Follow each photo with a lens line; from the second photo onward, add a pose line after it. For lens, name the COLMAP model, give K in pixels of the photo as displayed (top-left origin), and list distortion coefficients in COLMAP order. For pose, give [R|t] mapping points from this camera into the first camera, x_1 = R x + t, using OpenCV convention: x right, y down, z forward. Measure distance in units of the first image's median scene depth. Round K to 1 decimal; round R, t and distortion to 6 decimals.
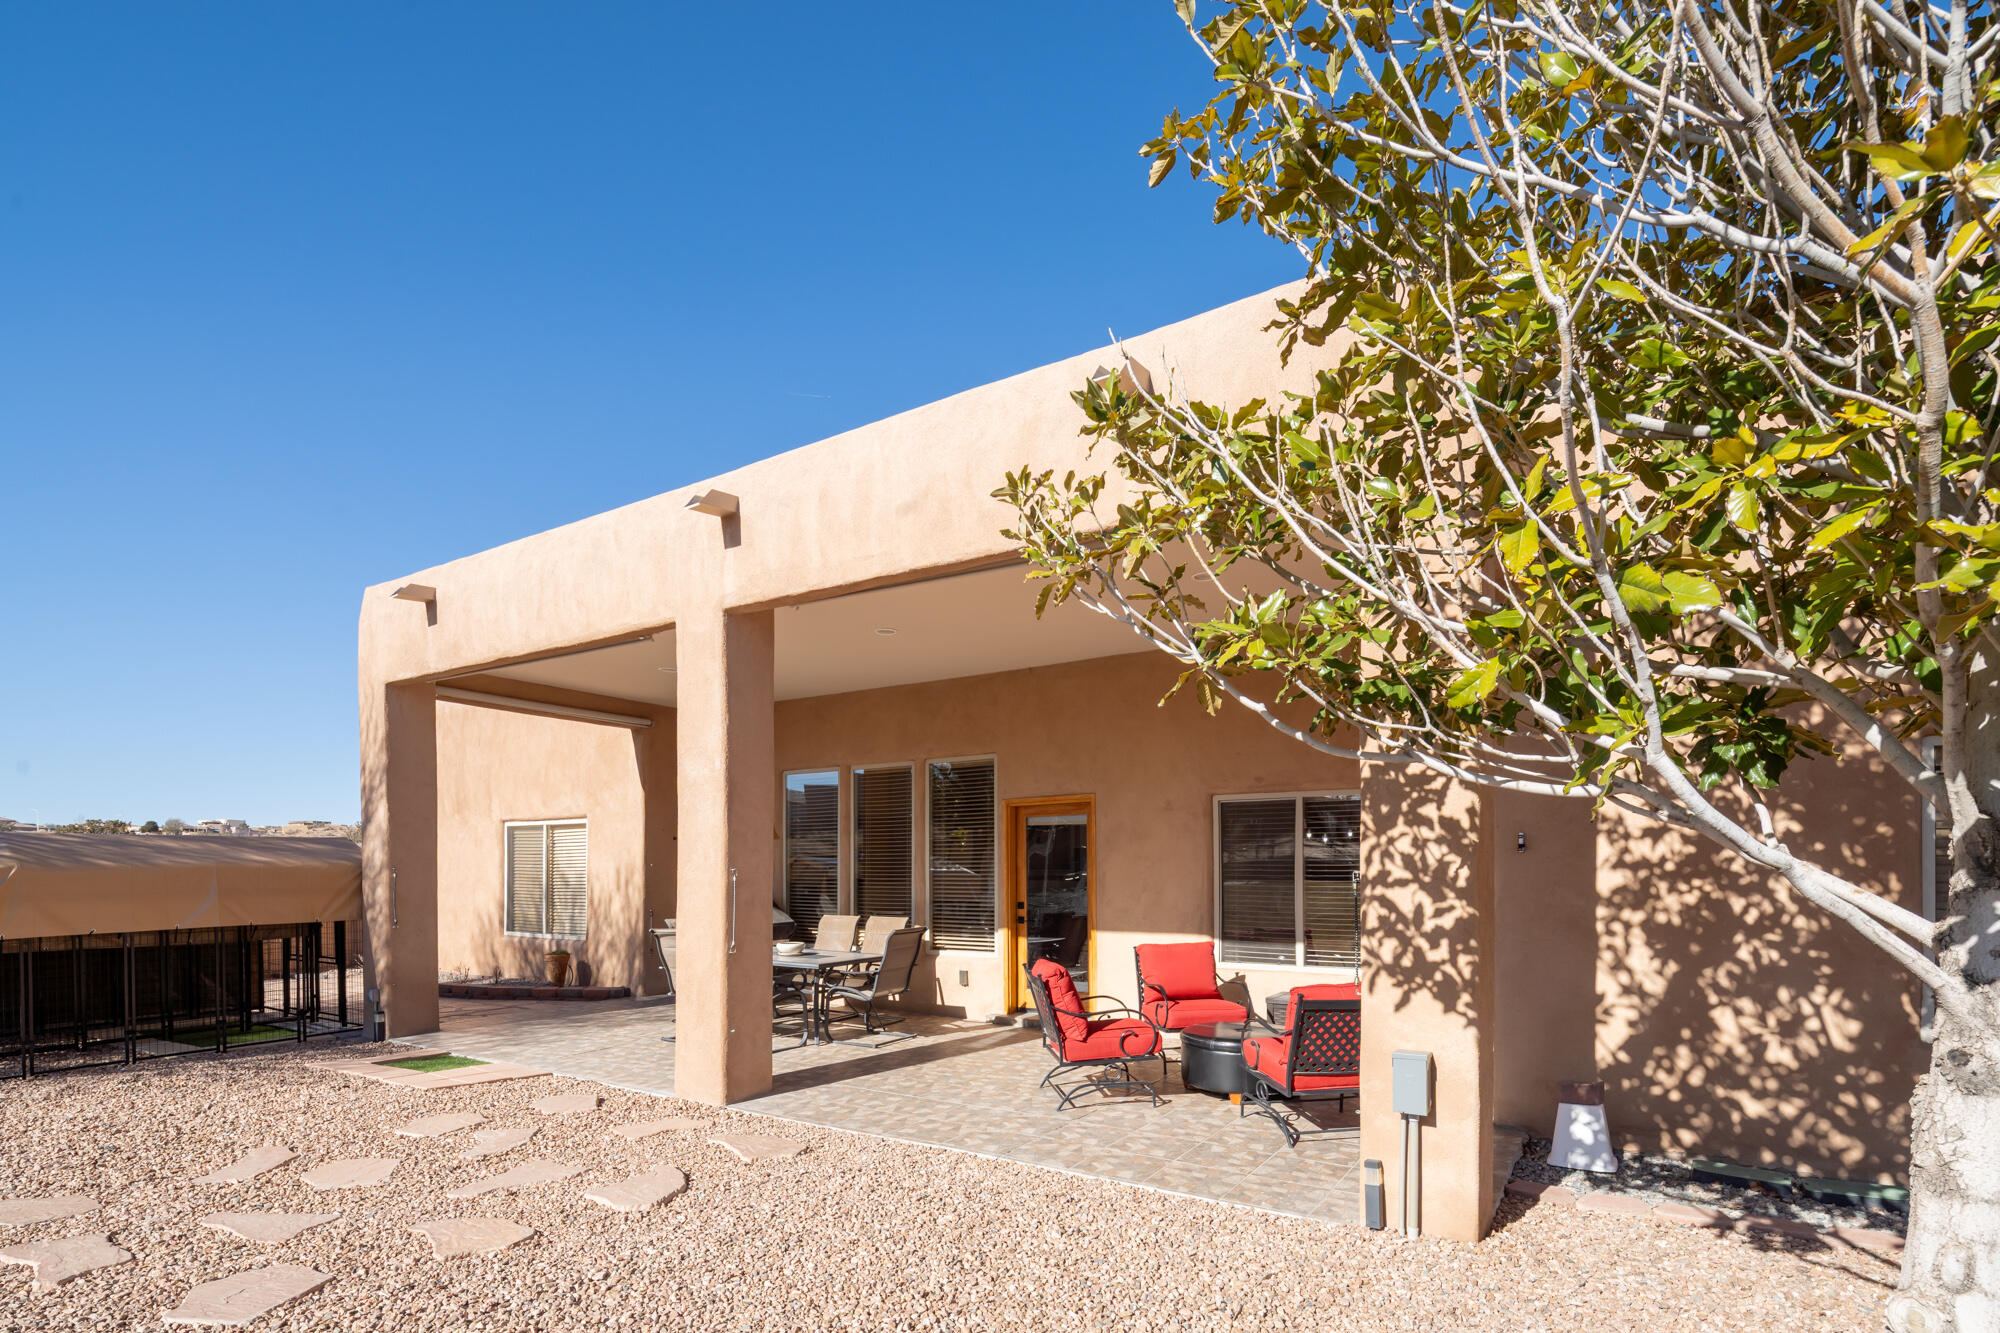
lens RADIAL K [[985.8, 0, 1002.7], [0, 985.8, 879.8], [0, 0, 1]] dist [-0.000240, 0.000009]
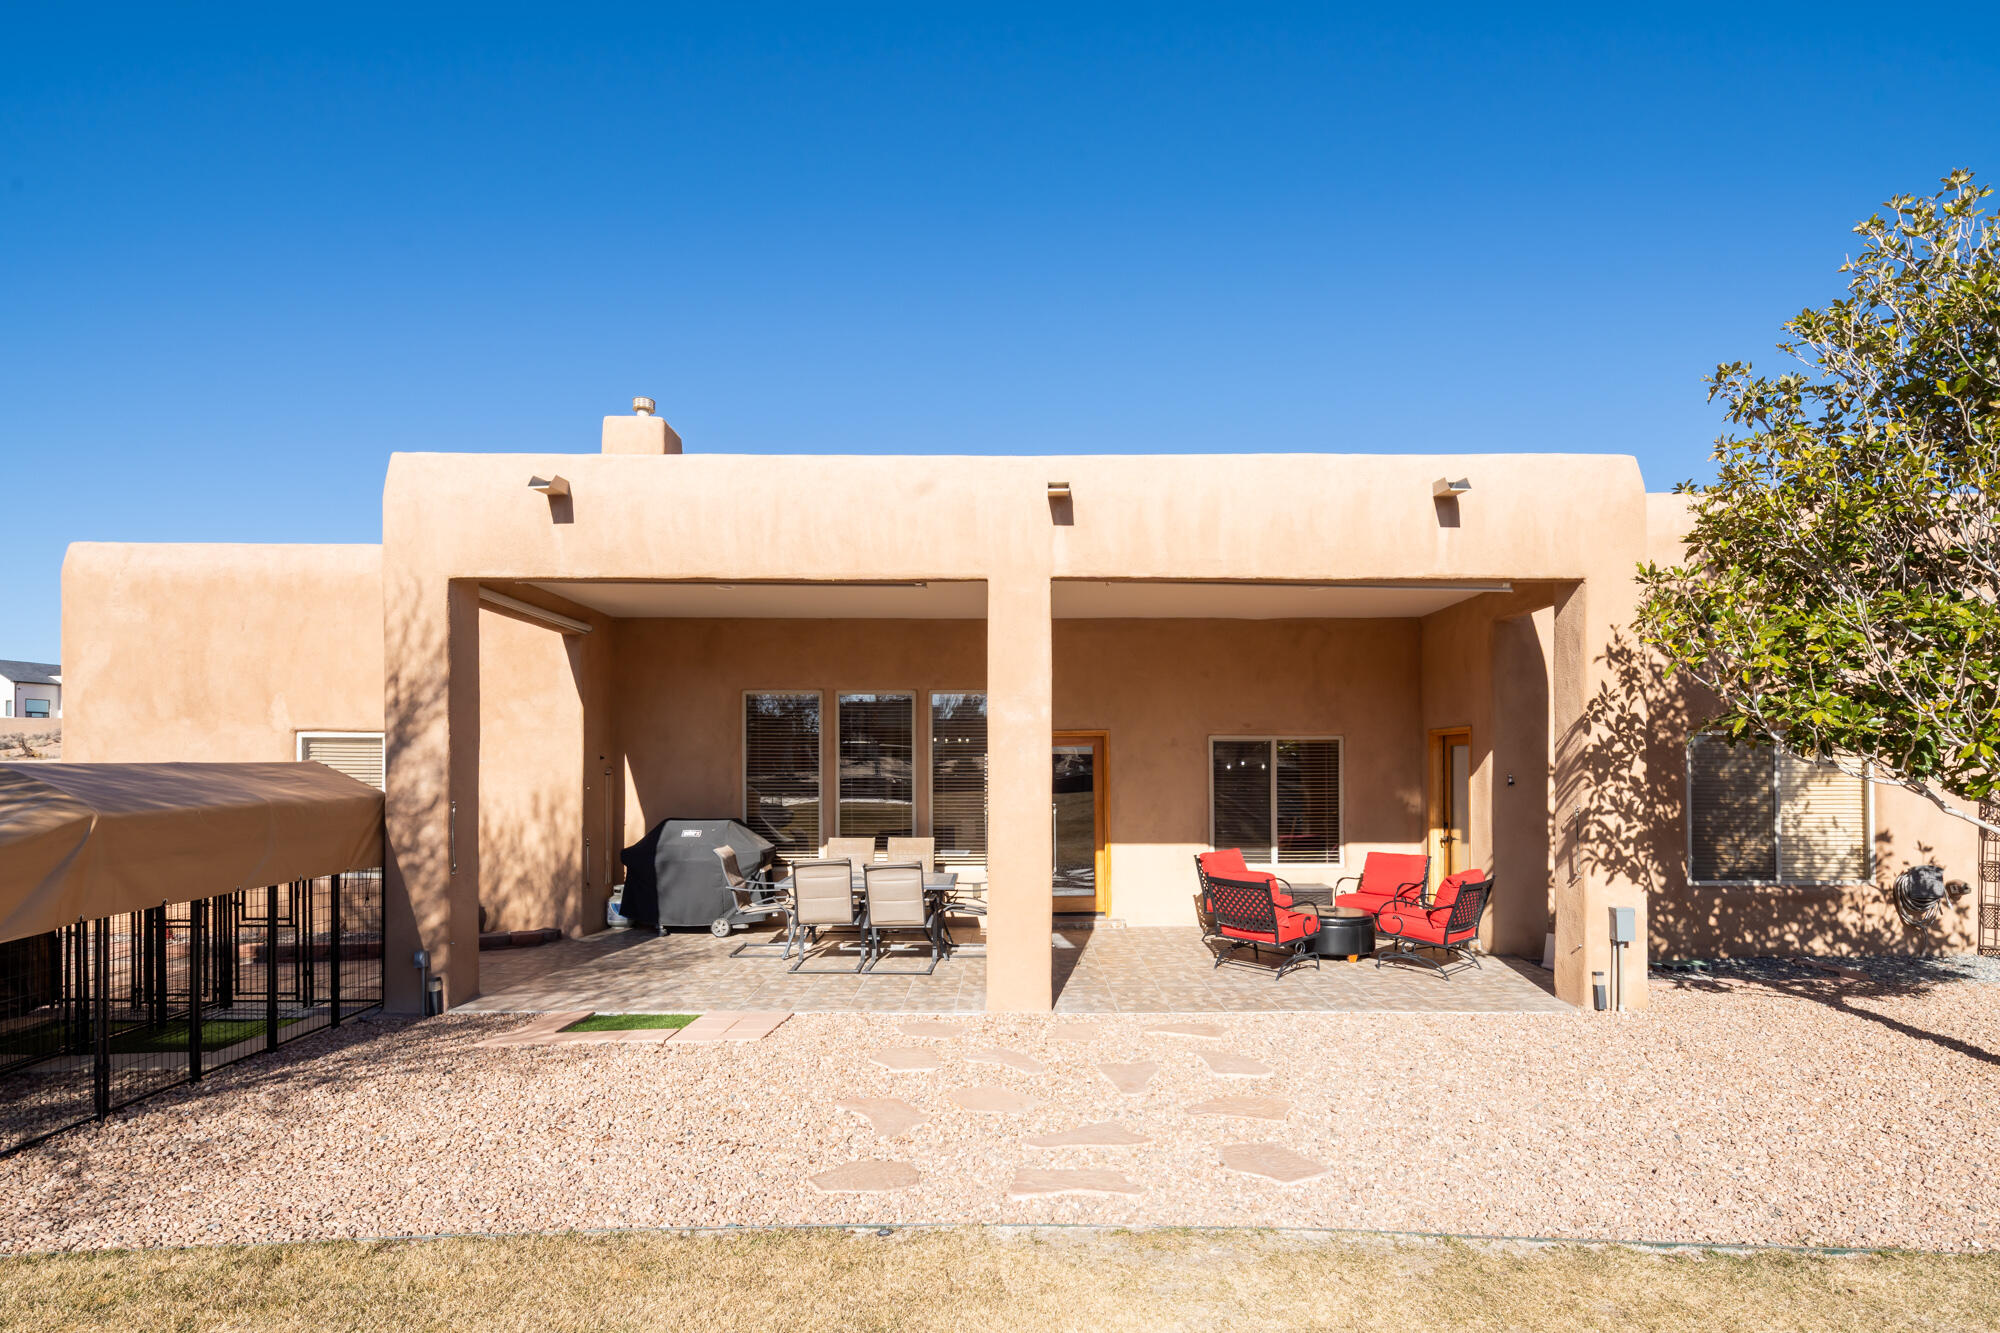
lens RADIAL K [[1004.4, 0, 1028.1], [0, 1004.4, 782.4], [0, 0, 1]] dist [0.010223, 0.000018]
pose [[0.832848, -0.006433, 0.553465, -1.449196], [0.004545, 0.999978, 0.004784, -0.063684], [-0.553484, -0.001469, 0.832859, 0.067263]]
